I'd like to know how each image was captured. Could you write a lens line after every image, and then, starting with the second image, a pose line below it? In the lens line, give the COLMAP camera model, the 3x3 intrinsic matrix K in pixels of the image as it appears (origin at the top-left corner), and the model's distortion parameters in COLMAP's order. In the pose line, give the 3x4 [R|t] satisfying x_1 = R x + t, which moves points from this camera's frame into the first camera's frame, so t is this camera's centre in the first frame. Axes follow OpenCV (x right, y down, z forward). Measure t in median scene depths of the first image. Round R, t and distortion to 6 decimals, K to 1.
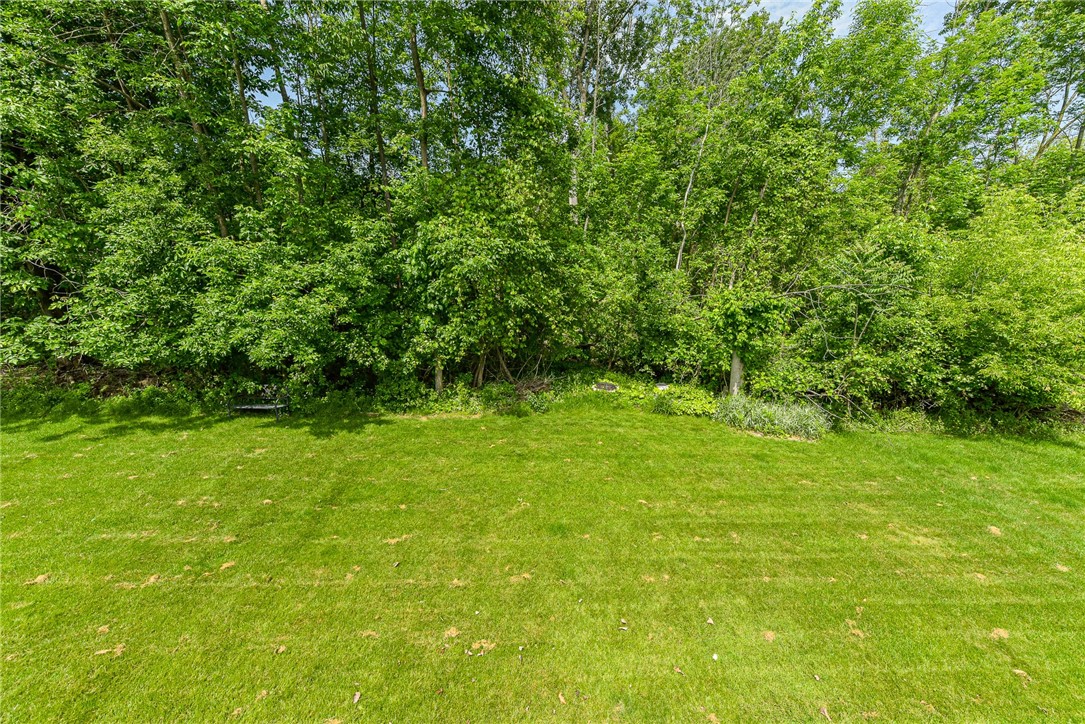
lens RADIAL K [[423.9, 0, 549.5], [0, 423.9, 359.8], [0, 0, 1]] dist [0.013071, 0.000108]
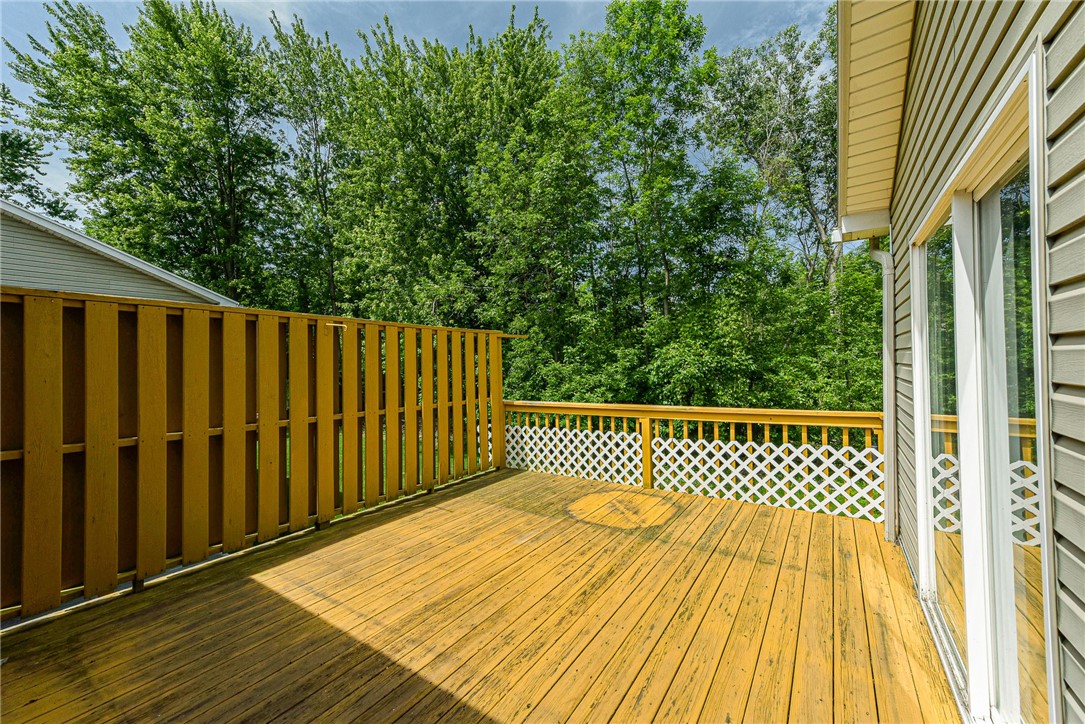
lens RADIAL K [[423.9, 0, 549.5], [0, 423.9, 359.8], [0, 0, 1]] dist [0.013071, 0.000108]
pose [[0.803792, -0.037036, -0.593757, 0.286781], [-0.119786, 0.967544, -0.222509, 0.108576], [0.582727, 0.249974, 0.773267, -0.413802]]
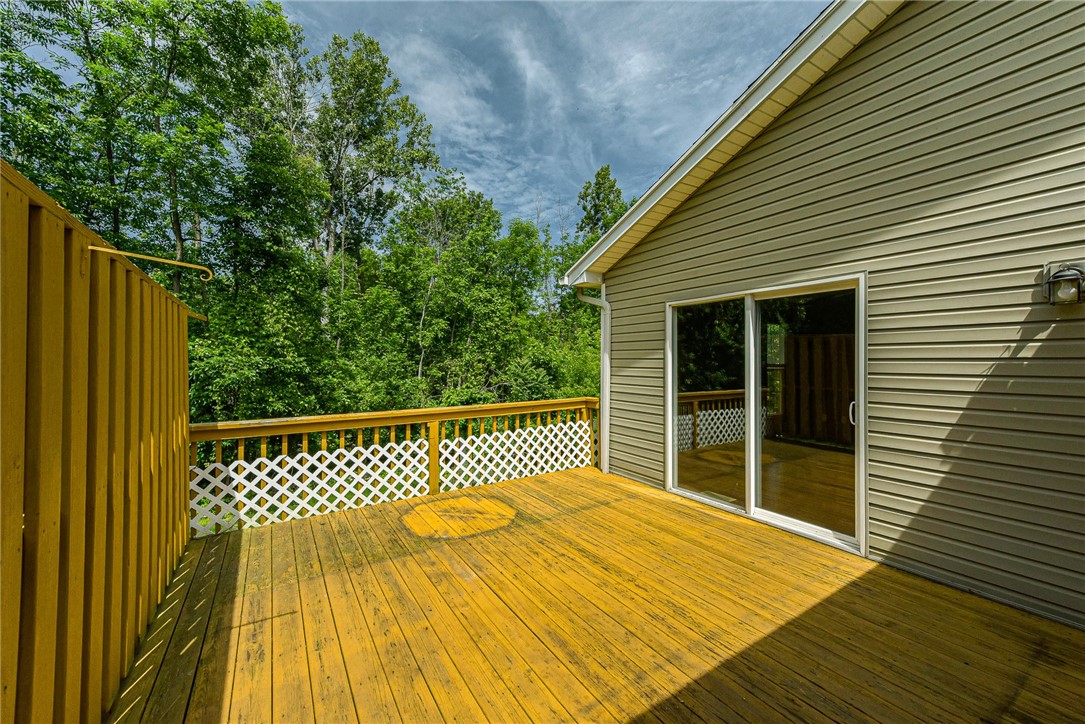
lens RADIAL K [[423.9, 0, 549.5], [0, 423.9, 359.8], [0, 0, 1]] dist [0.013071, 0.000108]
pose [[0.858583, -0.012831, 0.512514, -0.026254], [0.142411, 0.966313, -0.214380, 0.104660], [-0.492498, 0.257051, 0.831487, -0.425932]]
